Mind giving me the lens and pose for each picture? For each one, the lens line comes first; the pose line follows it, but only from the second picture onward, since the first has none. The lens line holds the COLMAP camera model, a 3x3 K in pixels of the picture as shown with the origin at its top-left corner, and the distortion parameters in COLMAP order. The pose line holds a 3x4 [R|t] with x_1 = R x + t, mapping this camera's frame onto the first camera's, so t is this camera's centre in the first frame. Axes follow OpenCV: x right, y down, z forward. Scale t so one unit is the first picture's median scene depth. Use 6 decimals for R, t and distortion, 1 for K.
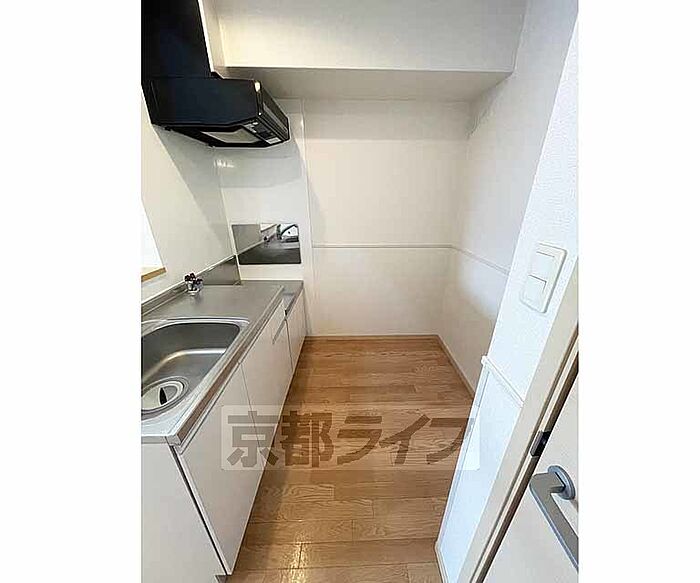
lens RADIAL K [[236.5, 0, 353.0], [0, 236.5, 291.8], [0, 0, 1]] dist [0.001428, 0.000049]
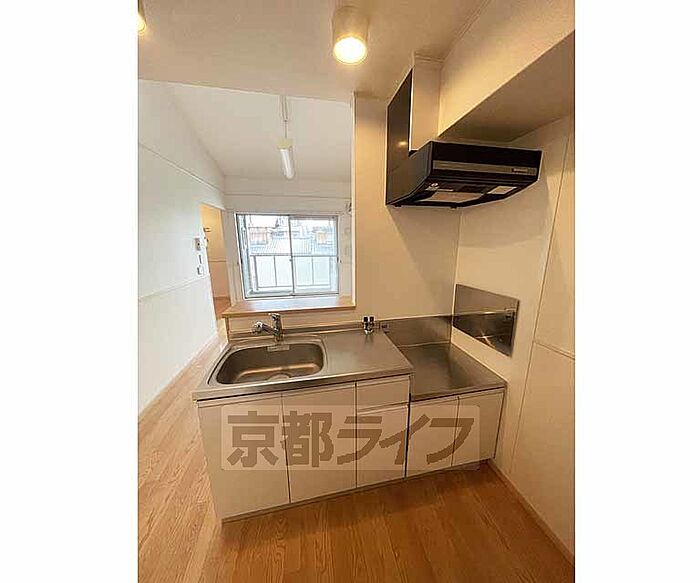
lens RADIAL K [[236.5, 0, 352.6], [0, 236.5, 292.5], [0, 0, 1]] dist [0.001428, 0.000049]
pose [[0.186227, 0.201672, -0.961586, 0.356211], [-0.361876, 0.923982, 0.123702, -0.249910], [0.913436, 0.324939, 0.245050, 0.468415]]
